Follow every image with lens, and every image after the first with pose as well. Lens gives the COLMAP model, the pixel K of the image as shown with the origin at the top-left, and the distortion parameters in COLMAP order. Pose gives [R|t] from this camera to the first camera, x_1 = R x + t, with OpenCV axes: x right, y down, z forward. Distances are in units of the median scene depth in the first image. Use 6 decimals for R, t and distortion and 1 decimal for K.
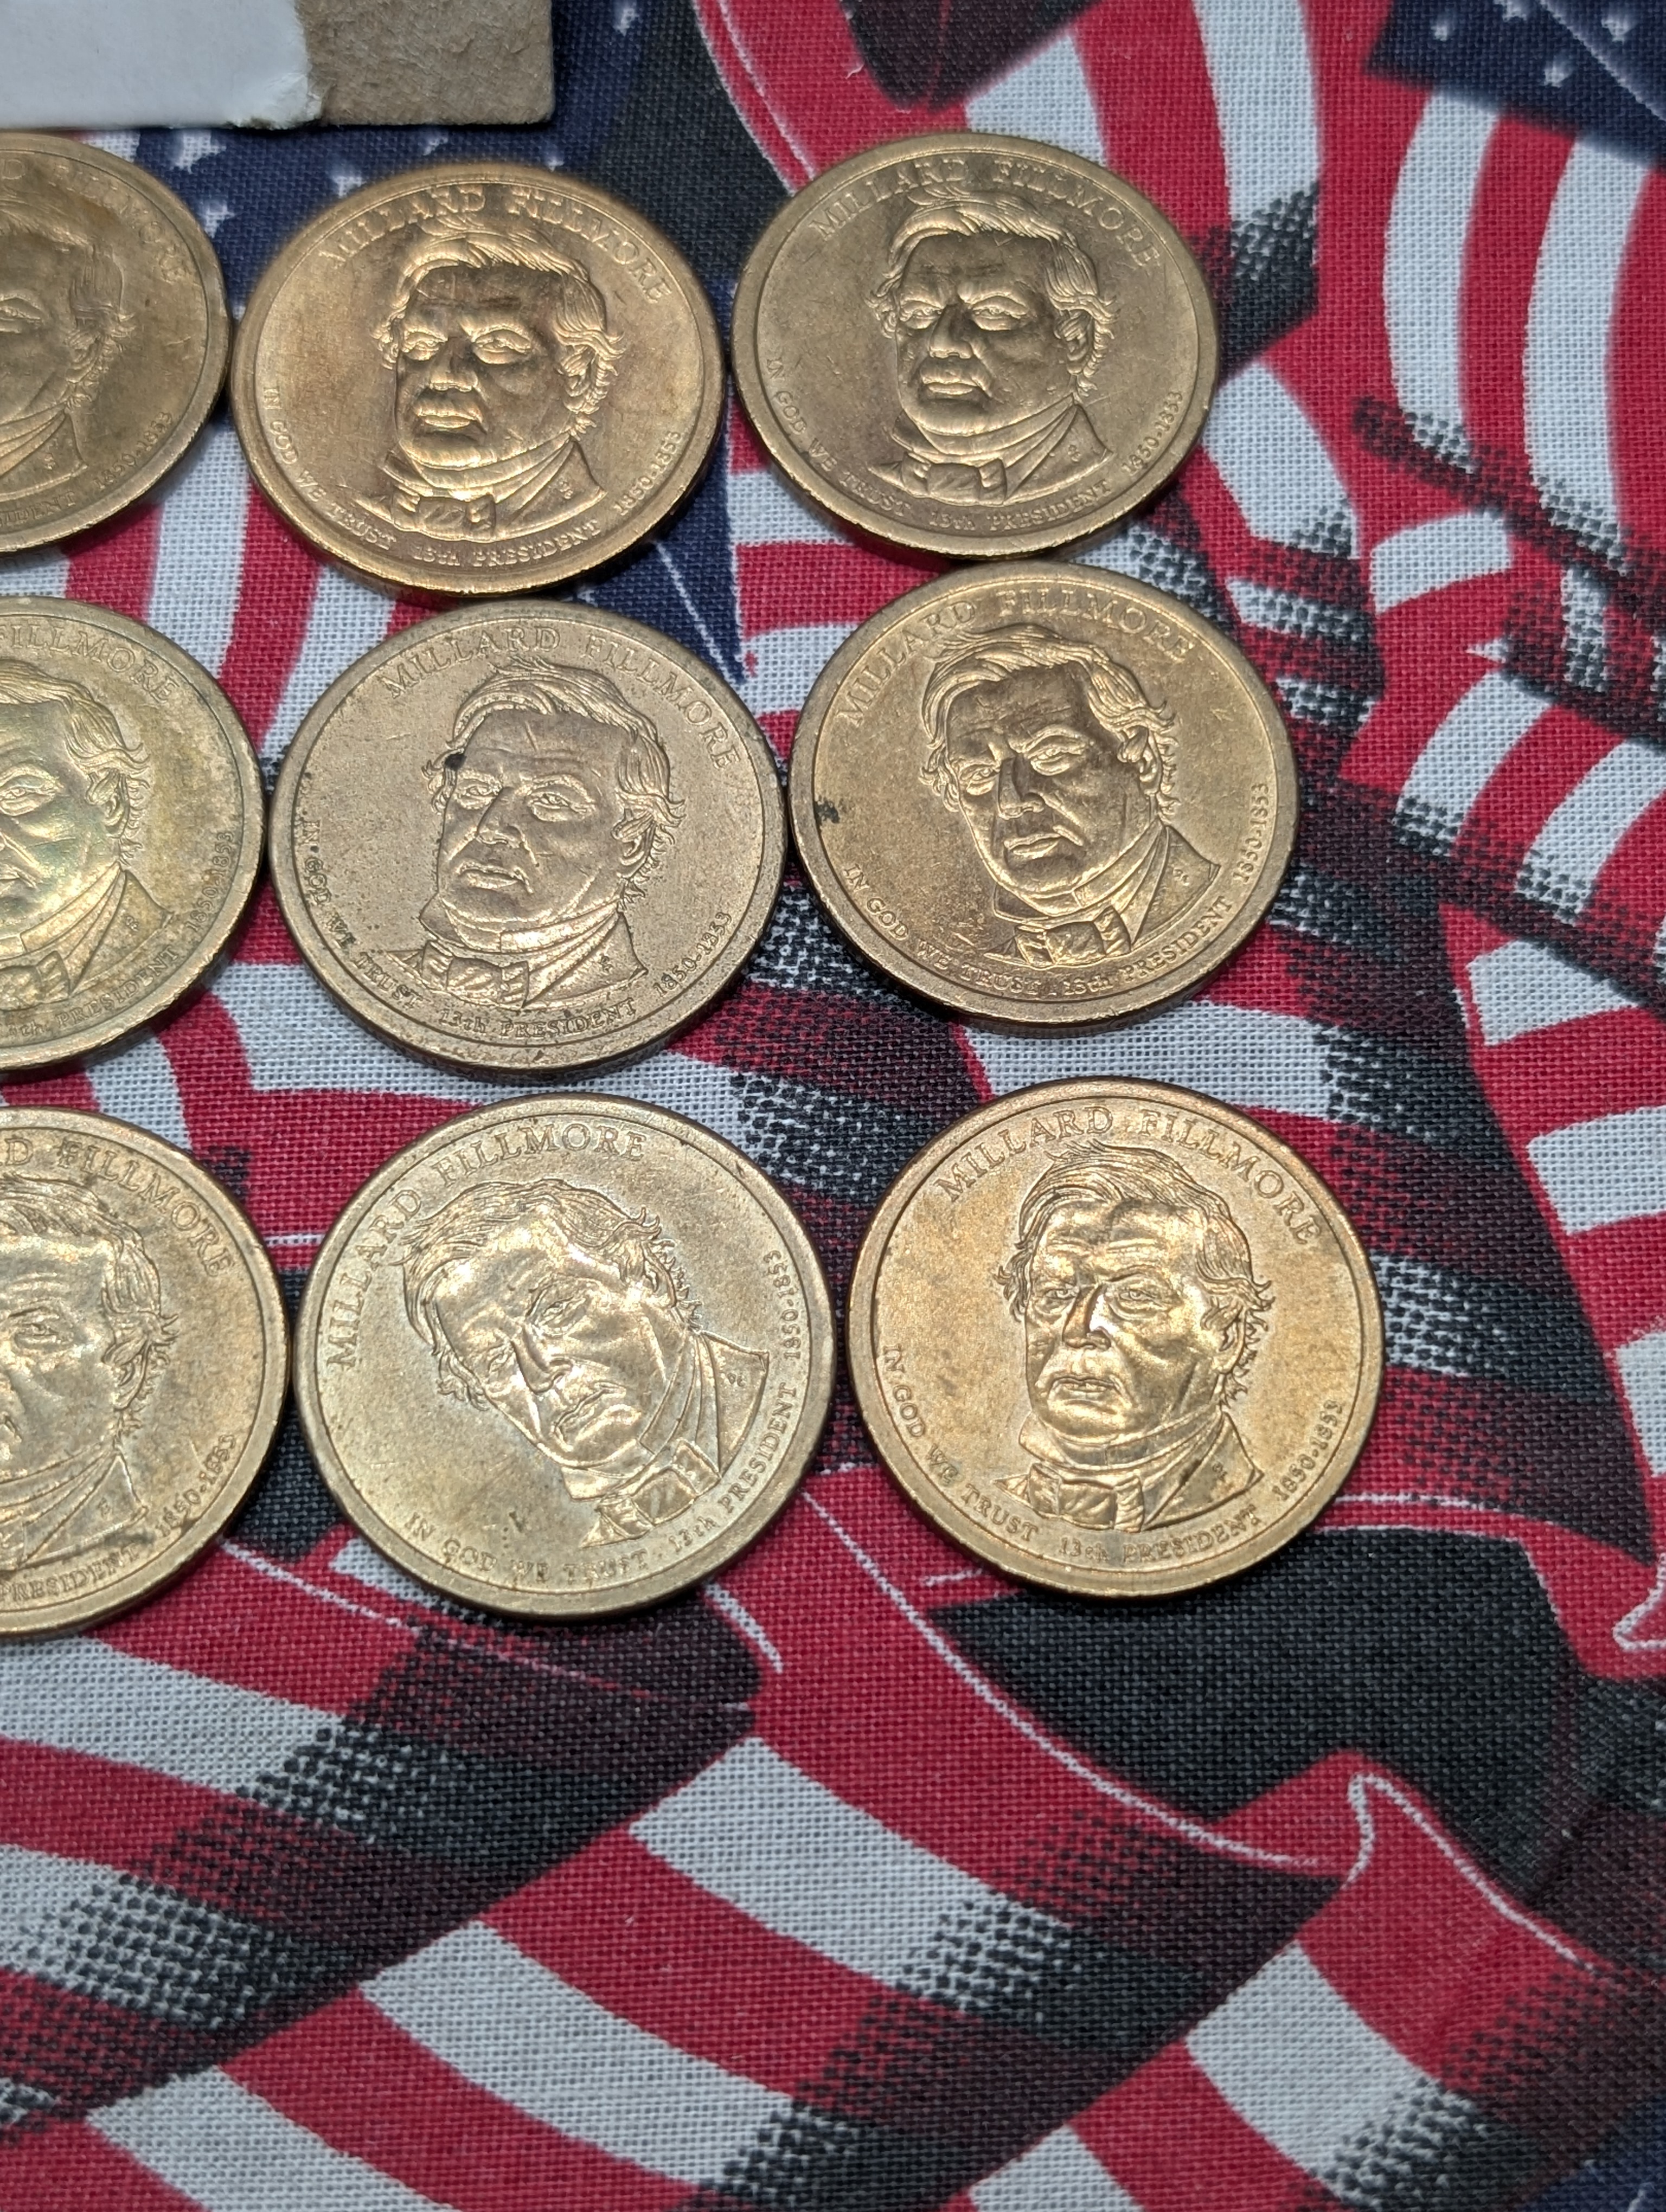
lens RADIAL K [[2727.6, 0, 833.0], [0, 2727.6, 1106.0], [0, 0, 1]] dist [0.146726, -0.639262]
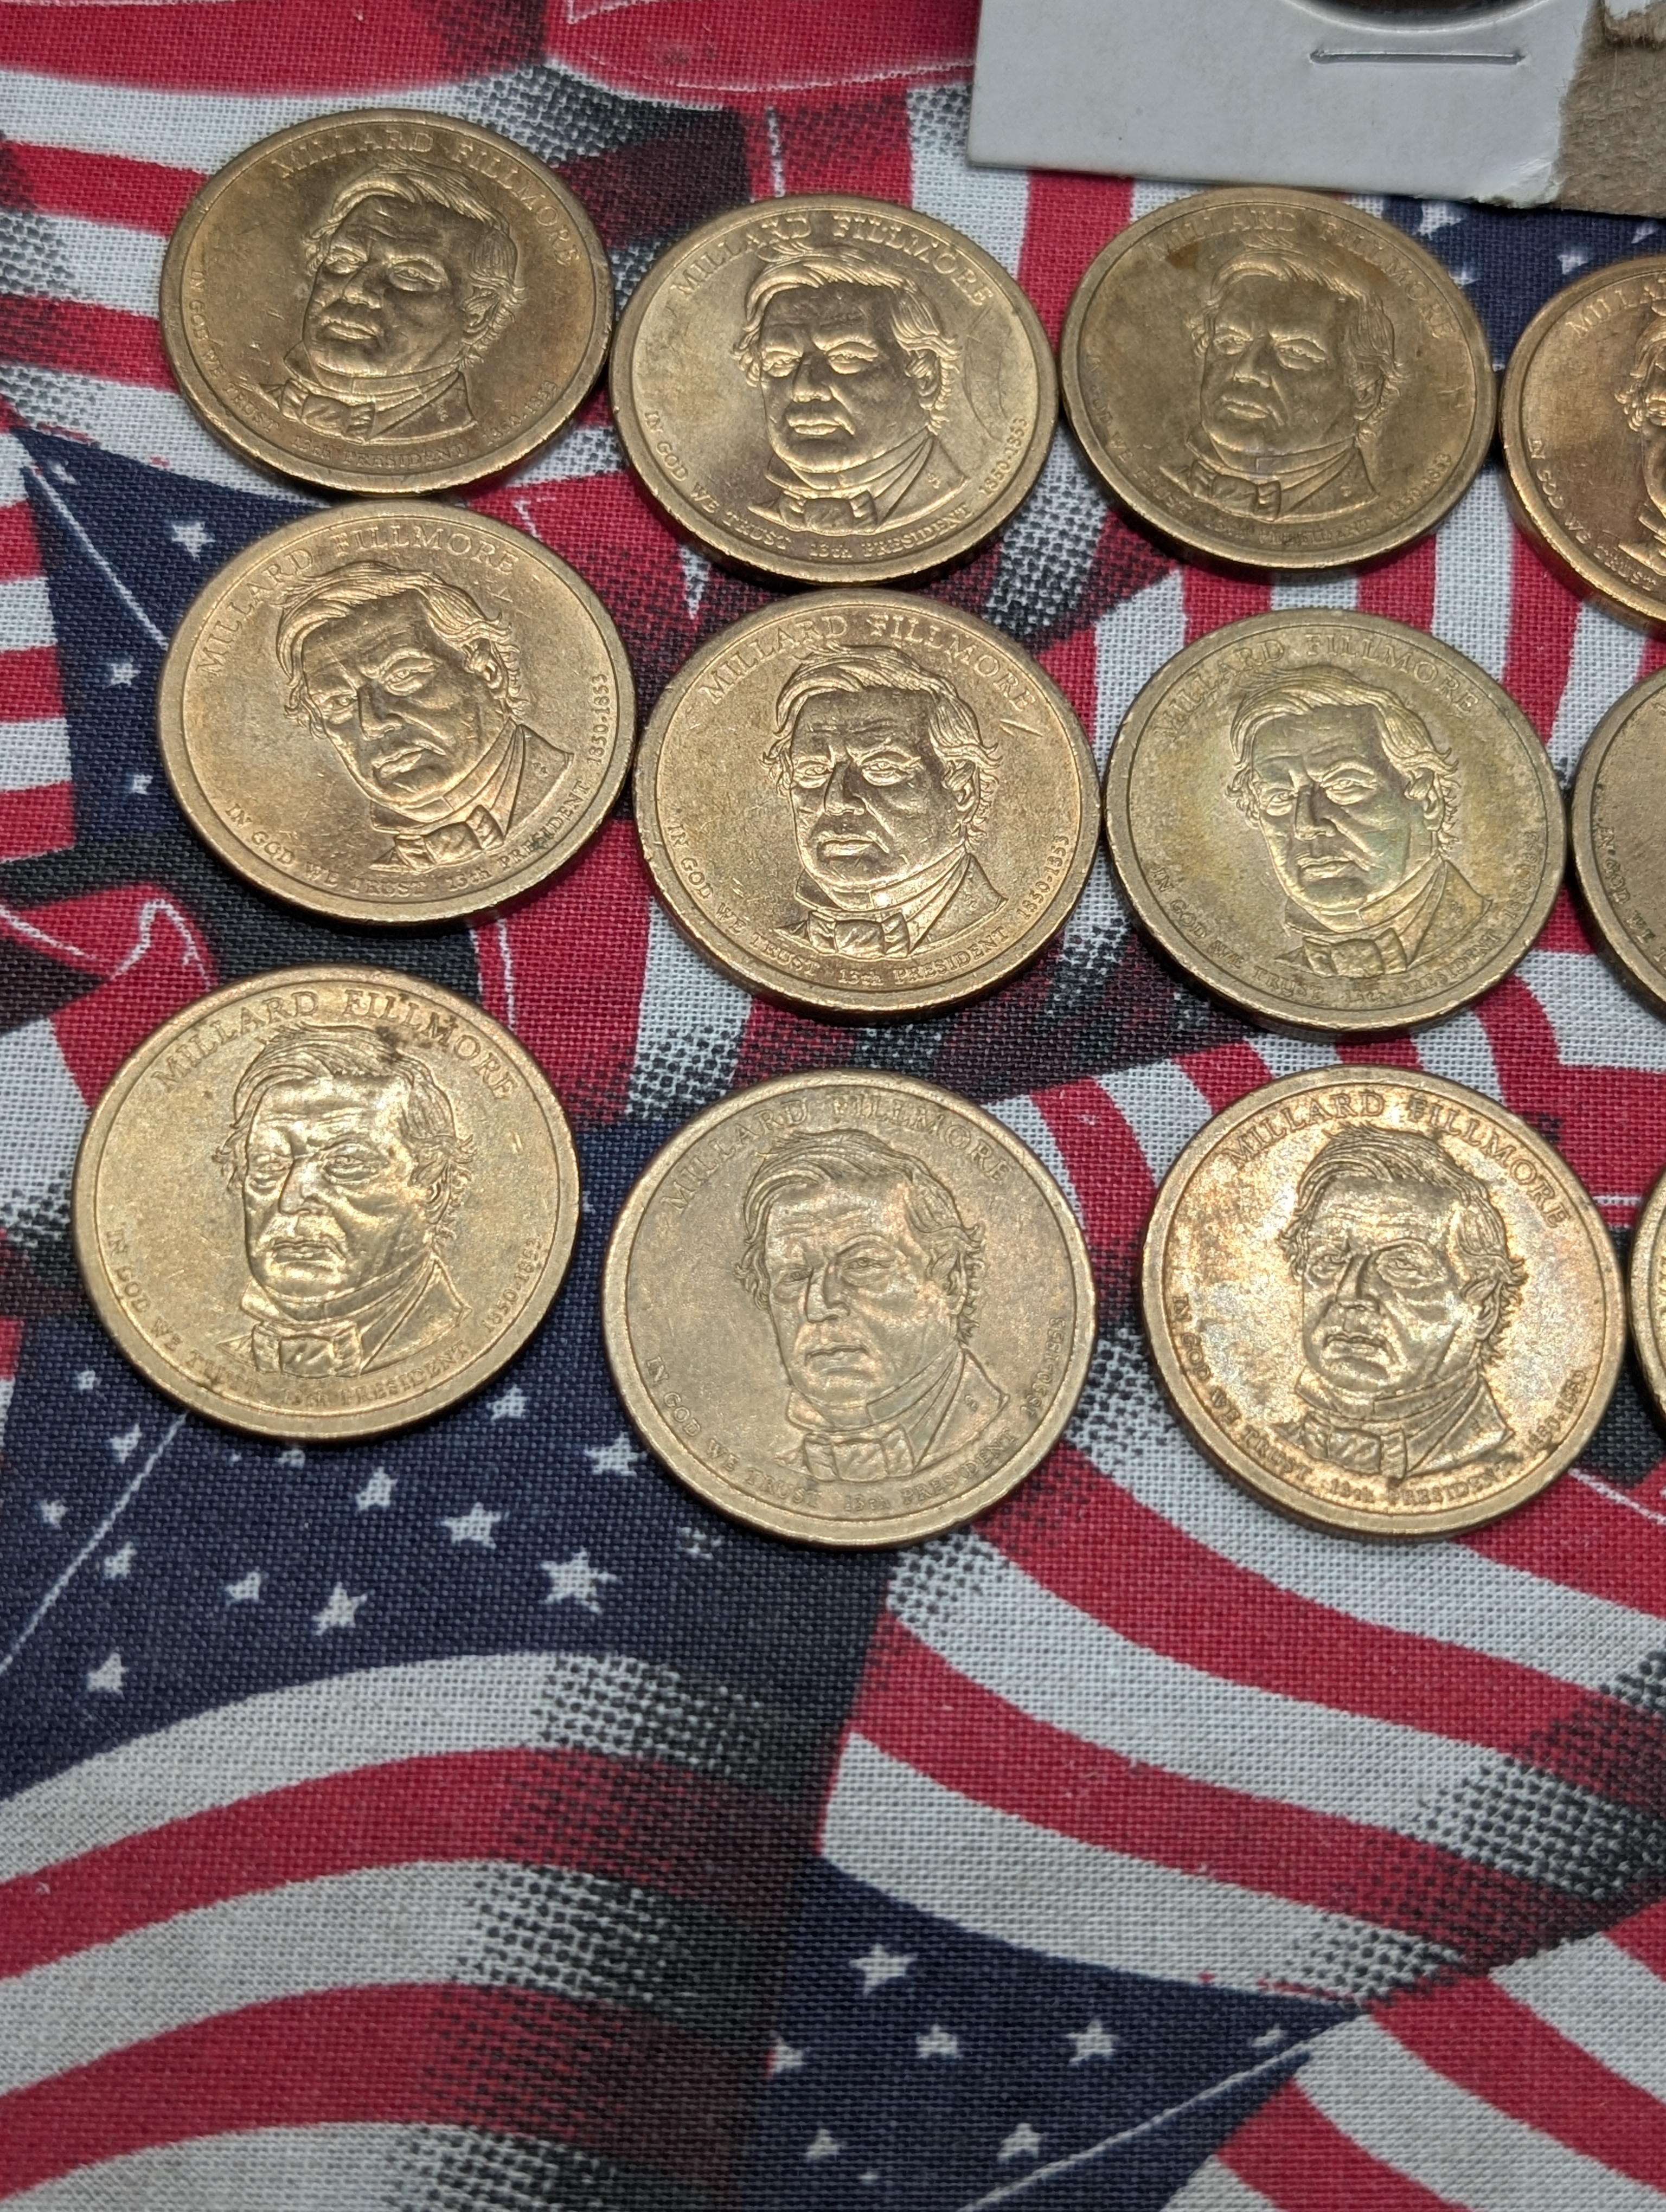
lens RADIAL K [[2727.6, 0, 833.0], [0, 2727.6, 1106.0], [0, 0, 1]] dist [0.146726, -0.639262]
pose [[0.996216, 0.067160, 0.055173, -0.600620], [-0.065585, 0.997400, -0.029880, 0.067499], [-0.057036, 0.026148, 0.998030, -0.098353]]
